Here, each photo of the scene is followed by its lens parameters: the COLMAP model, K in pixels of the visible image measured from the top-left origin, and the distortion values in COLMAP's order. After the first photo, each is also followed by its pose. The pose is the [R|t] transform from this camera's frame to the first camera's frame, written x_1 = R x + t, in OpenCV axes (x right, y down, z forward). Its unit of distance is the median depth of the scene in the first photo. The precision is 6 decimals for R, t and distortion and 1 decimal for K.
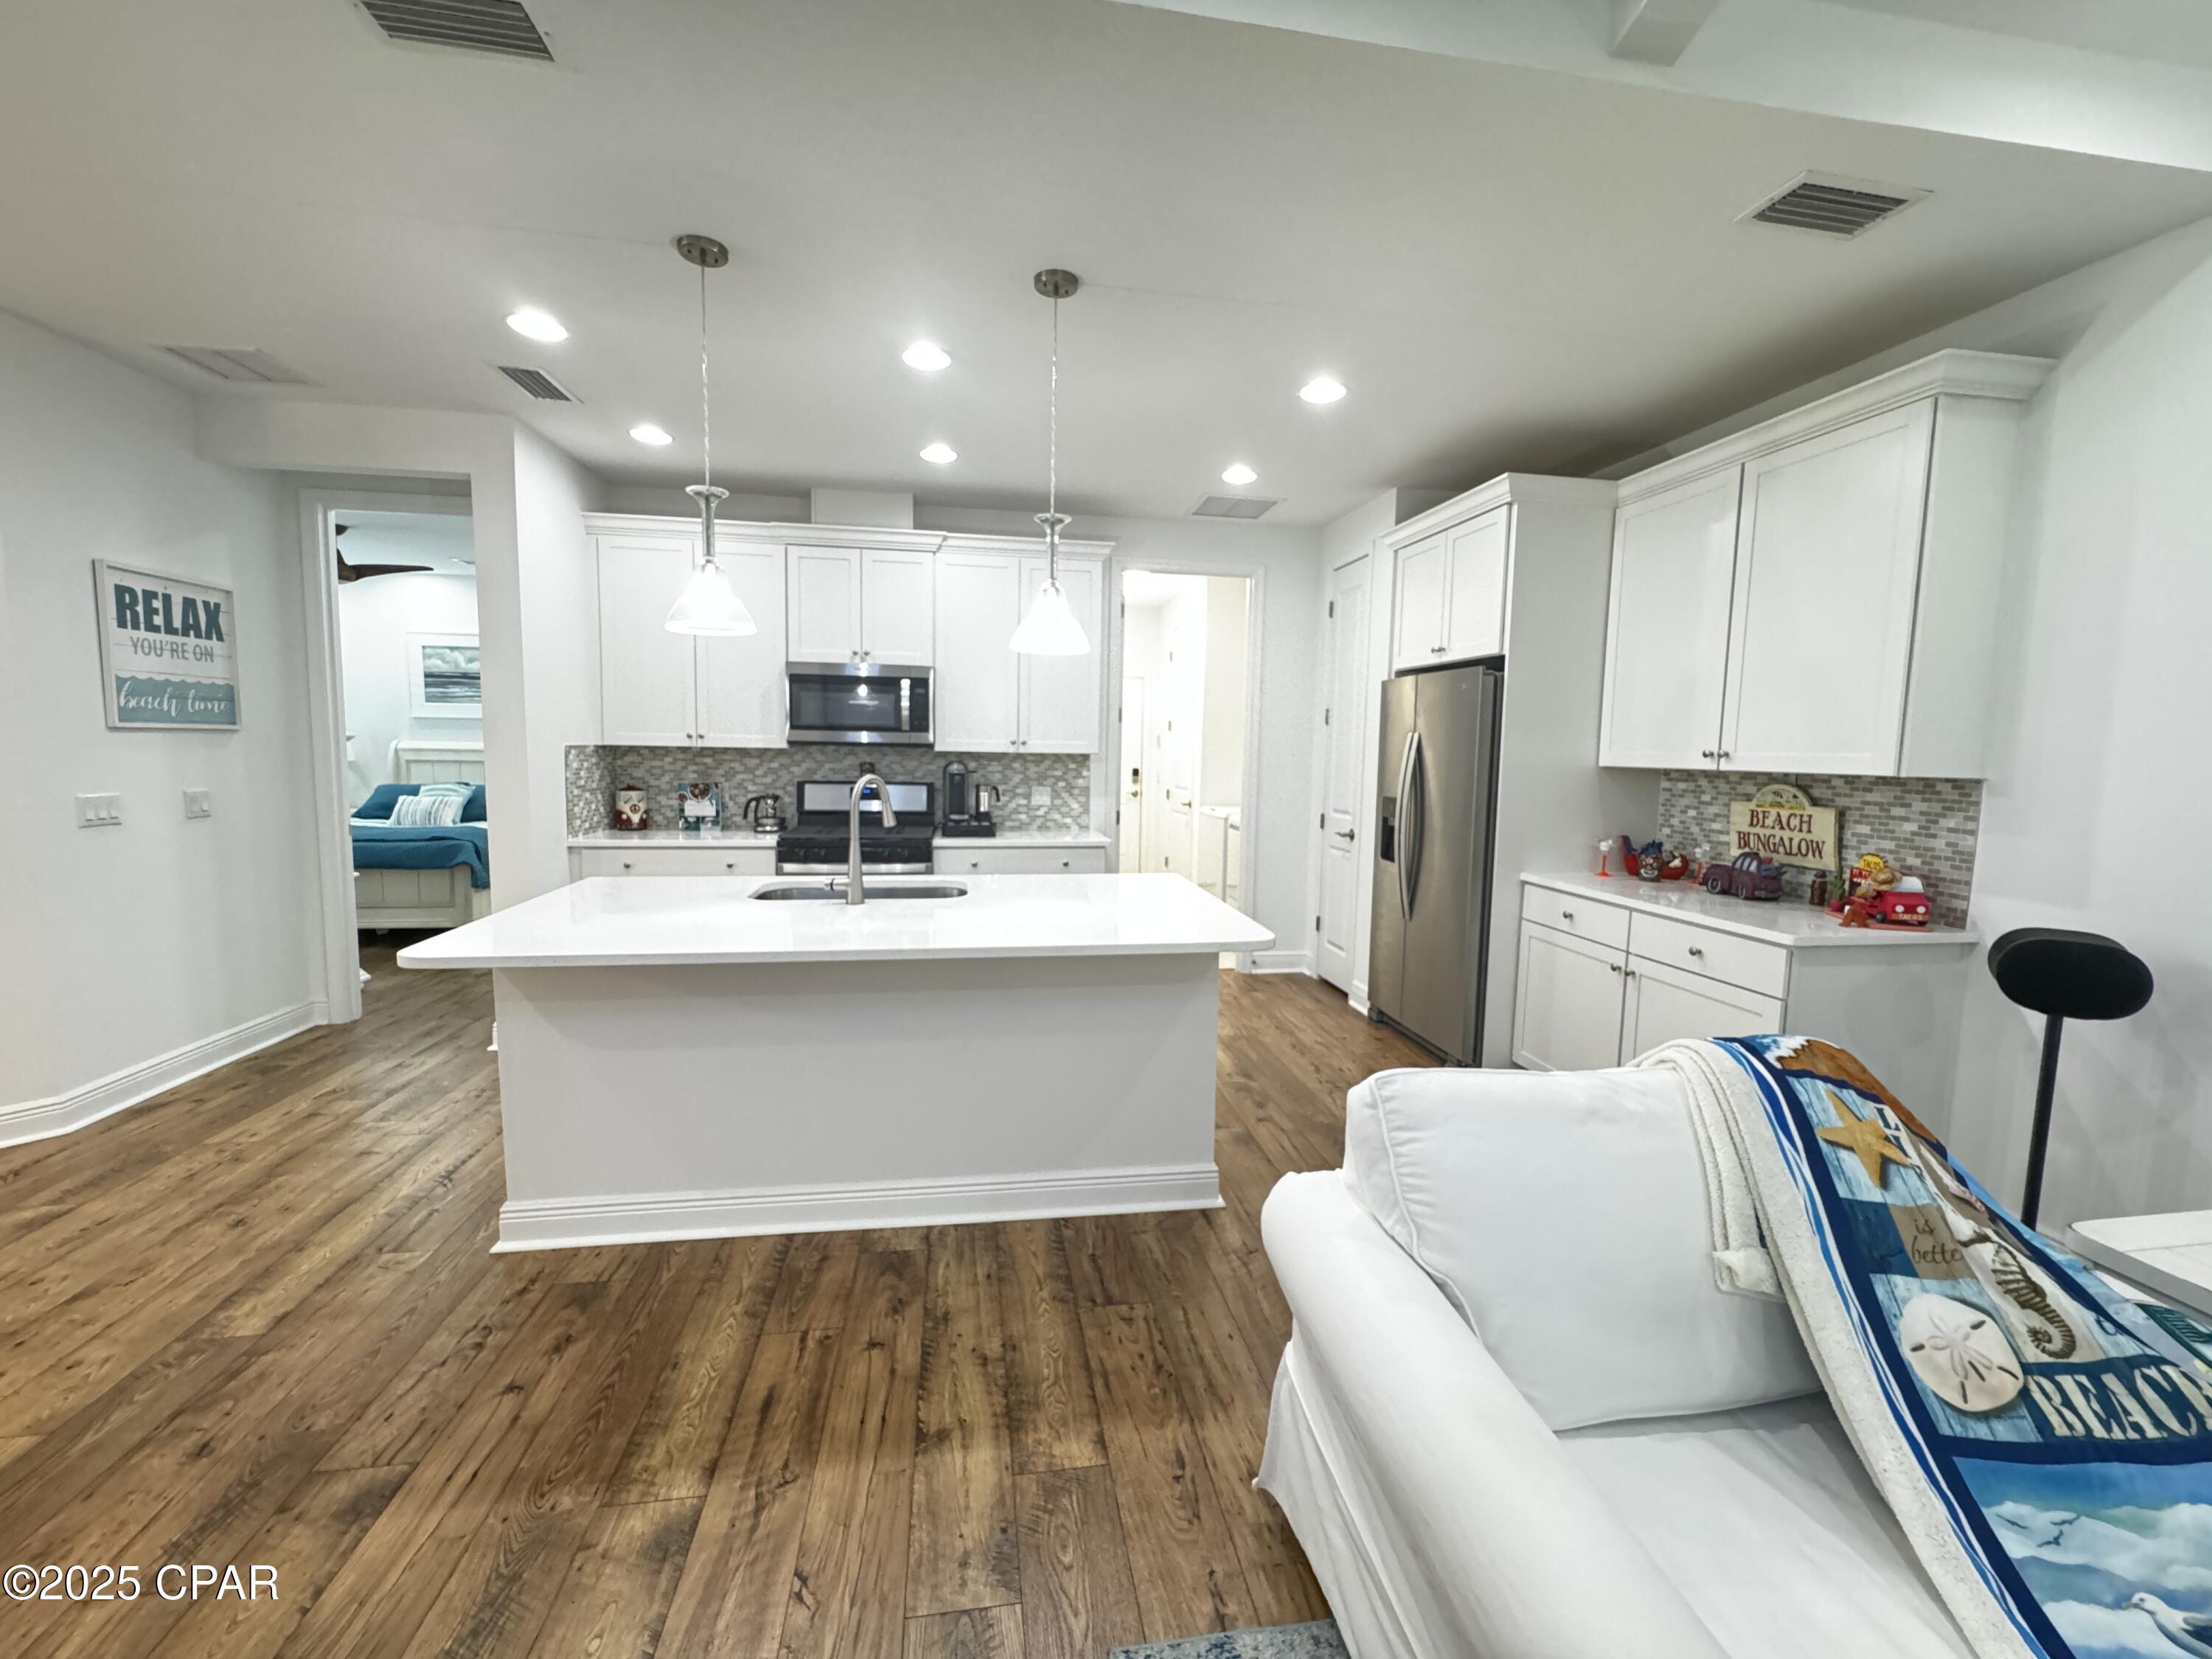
lens RADIAL K [[889.6, 0, 1103.4], [0, 889.6, 827.1], [0, 0, 1]] dist [-0.004800, 0.000778]
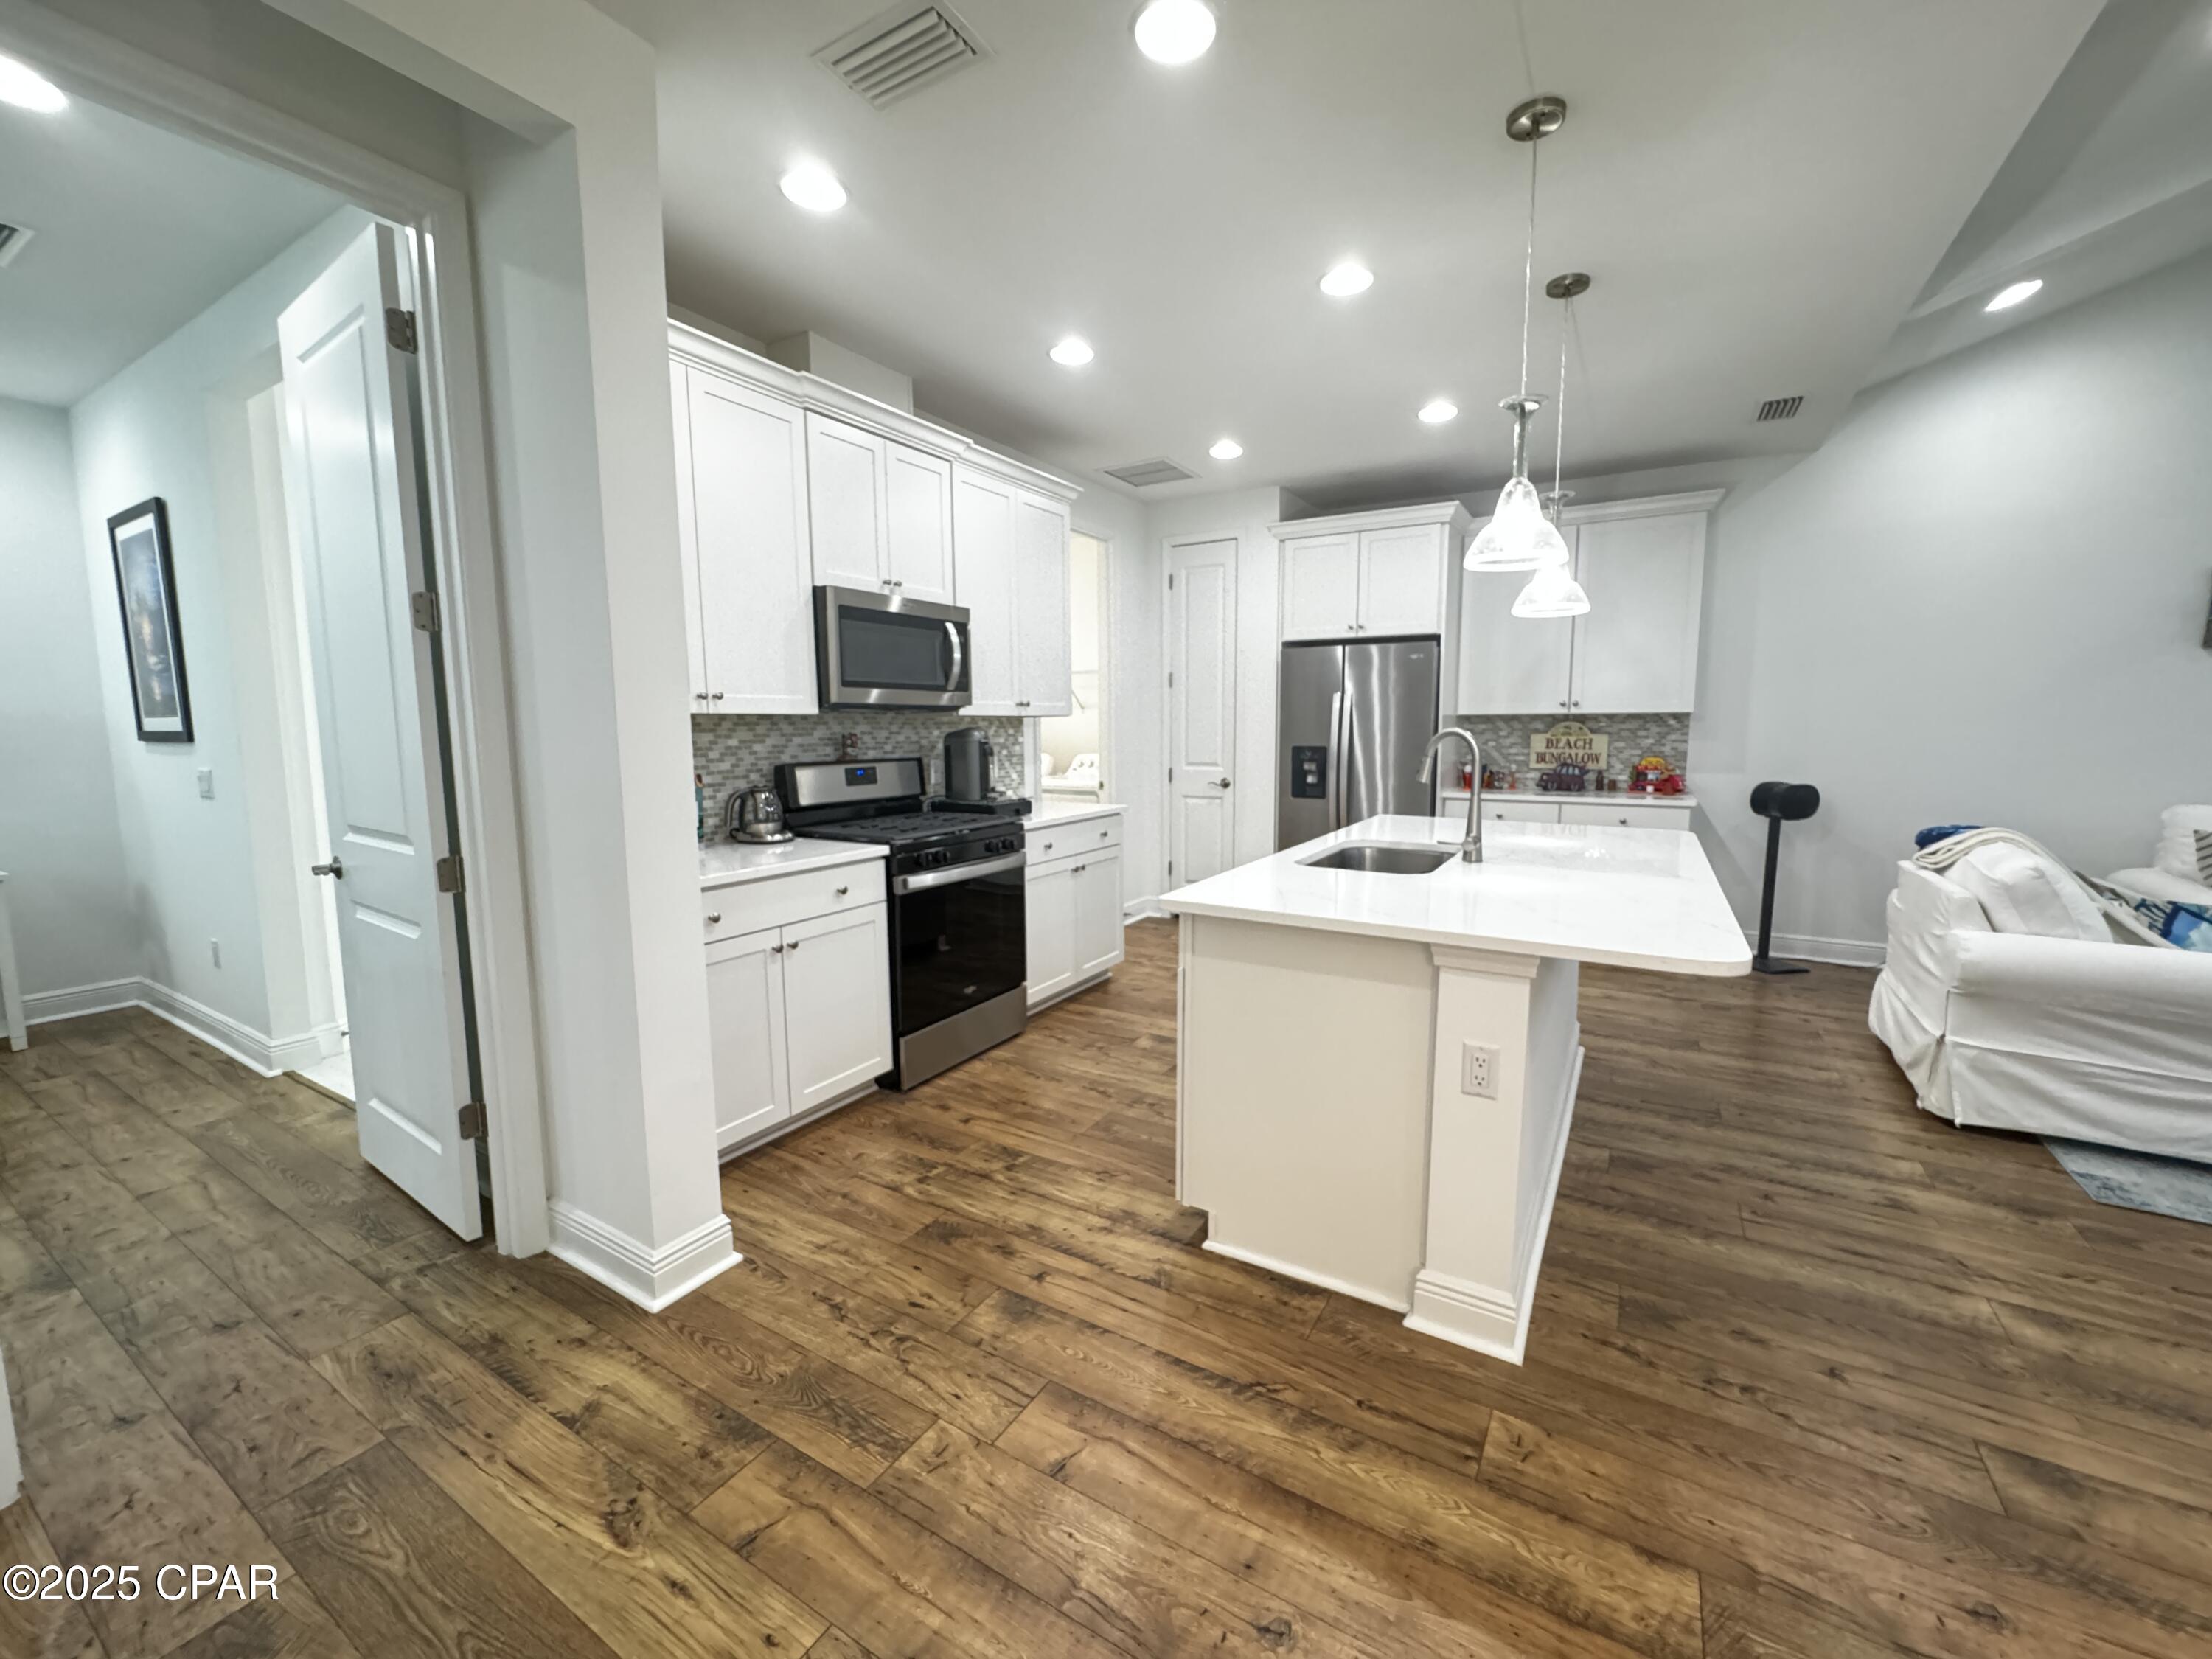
lens RADIAL K [[882.1, 0, 1100.7], [0, 882.1, 832.5], [0, 0, 1]] dist [-0.009892, 0.000731]
pose [[0.650740, -0.116009, 0.750386, -0.957384], [0.088596, 0.993110, 0.076702, -0.040943], [-0.754114, 0.016568, 0.656534, 0.515811]]
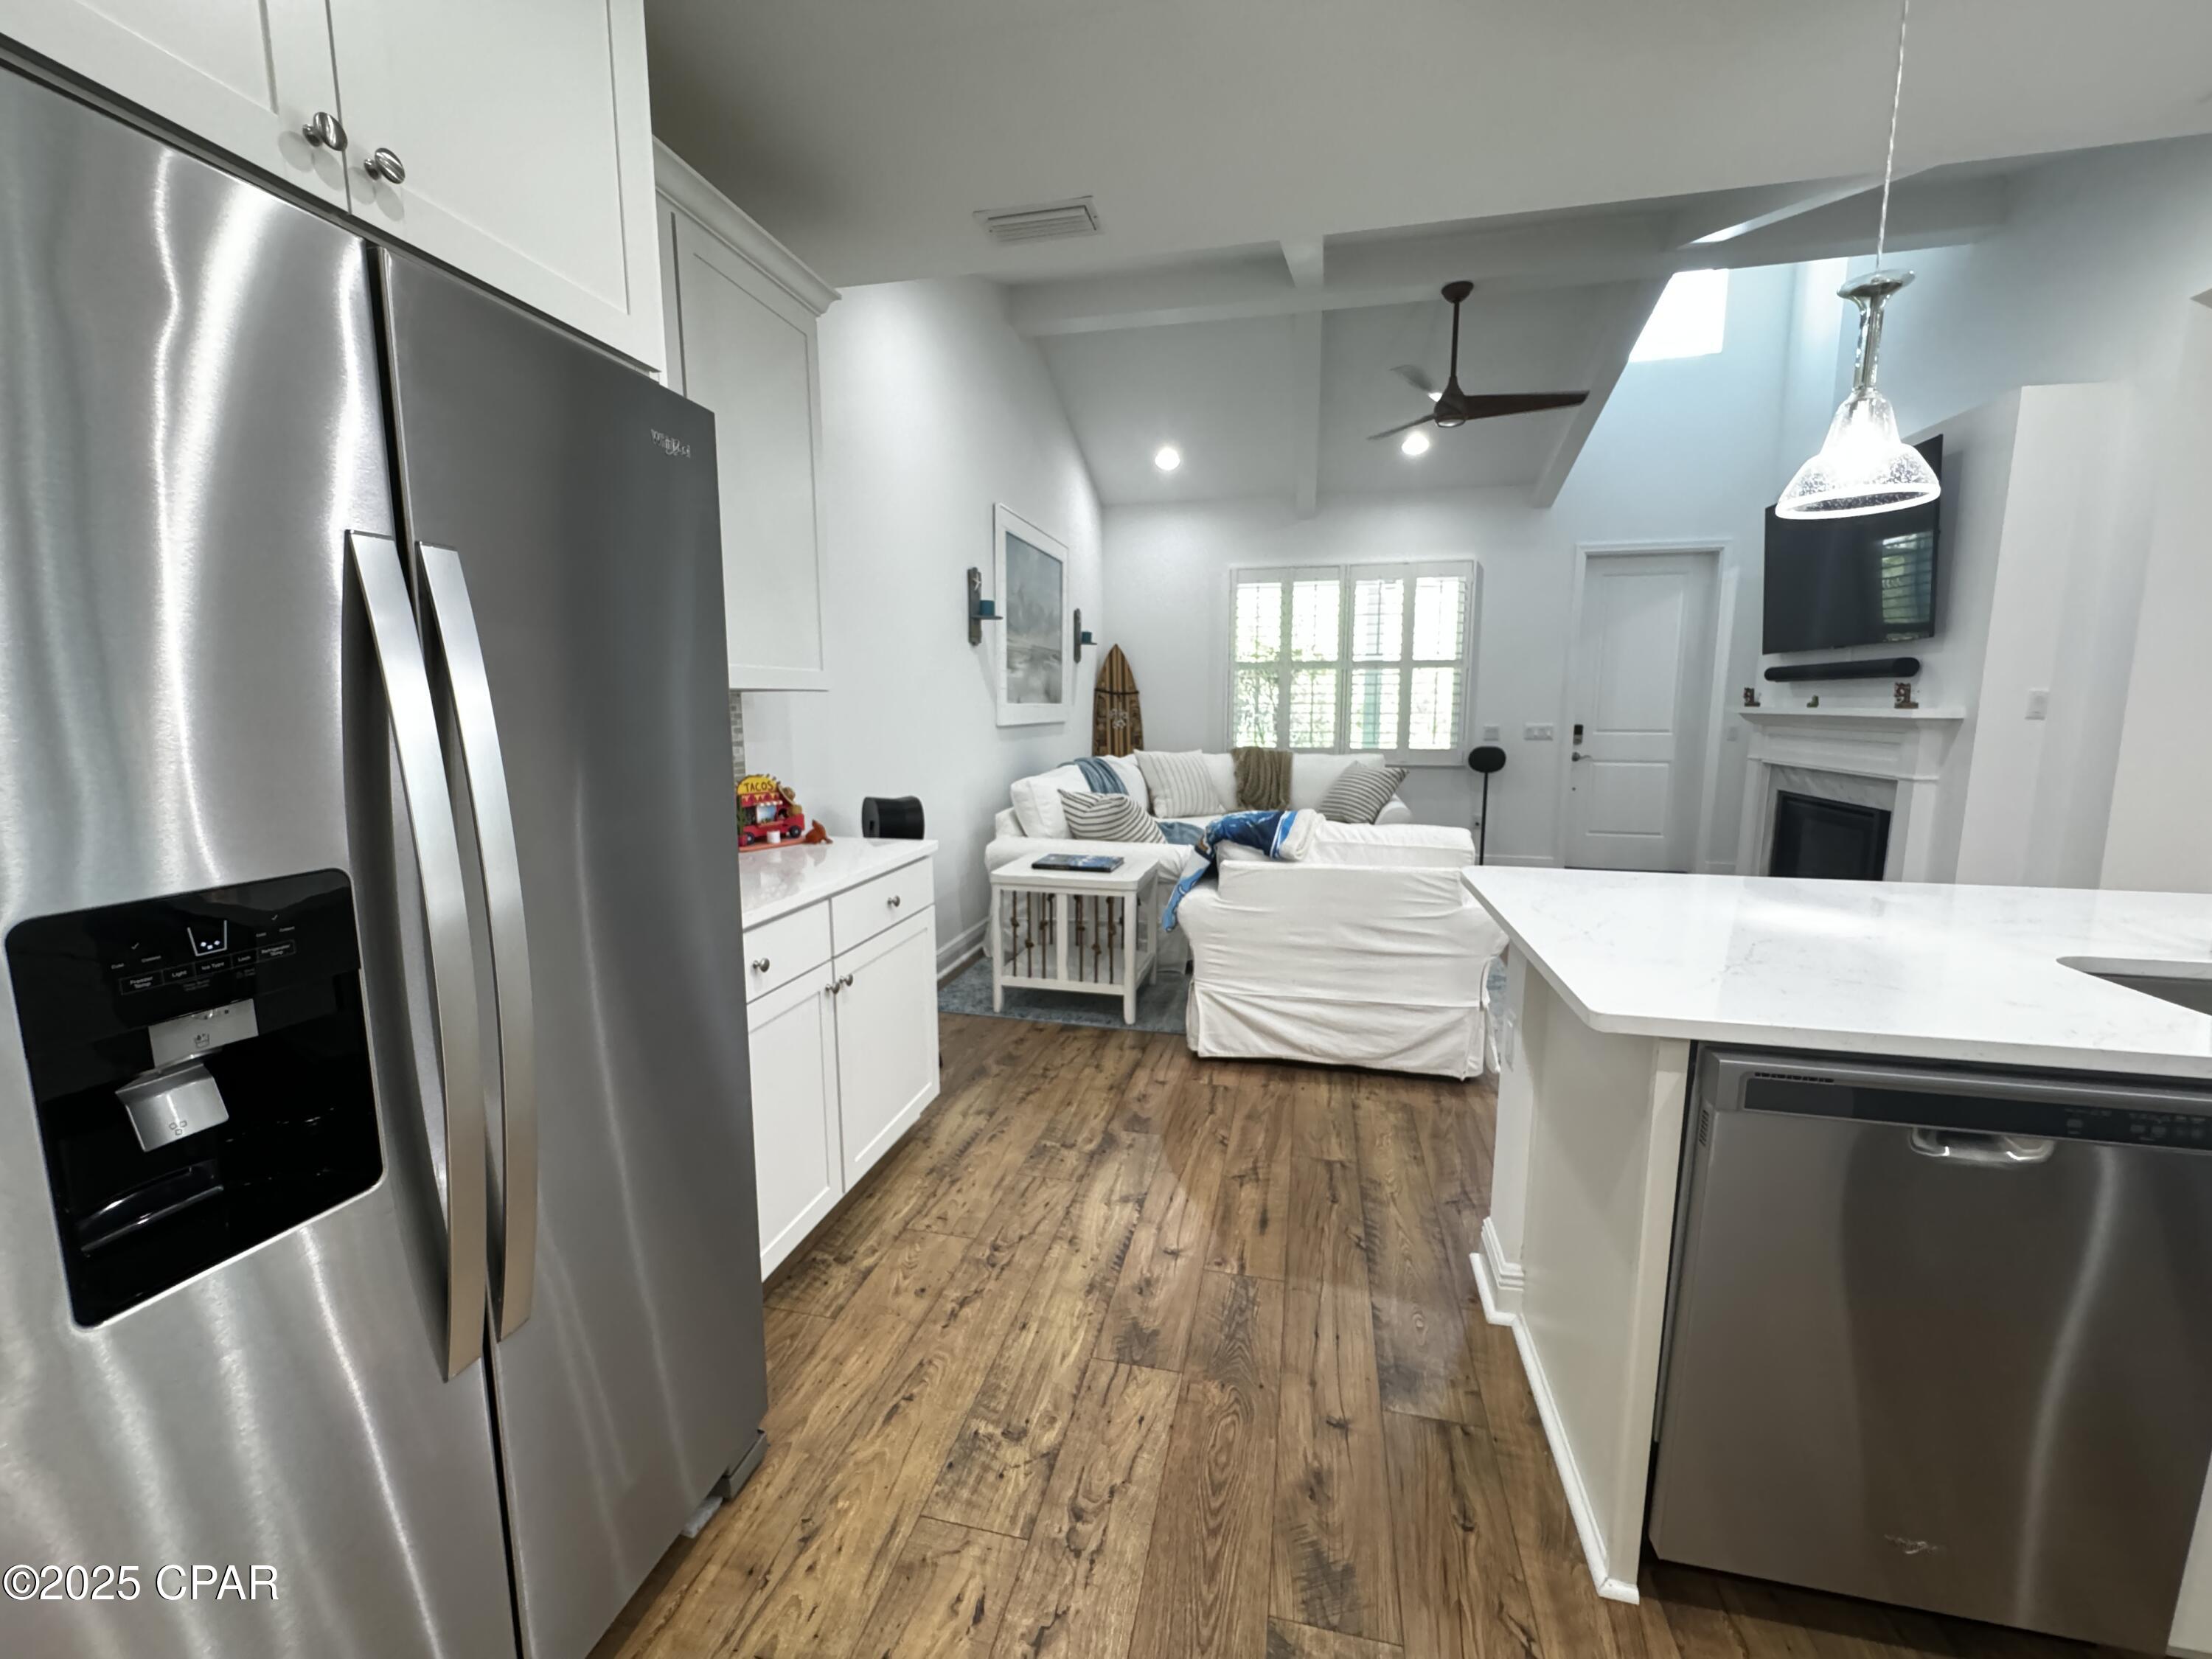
lens RADIAL K [[889.6, 0, 1103.4], [0, 889.6, 827.1], [0, 0, 1]] dist [-0.004800, 0.000778]
pose [[-0.926024, -0.071110, 0.370705, 0.132053], [0.017851, 0.972746, 0.231187, -0.098060], [-0.377041, 0.220702, -0.899517, 1.323075]]
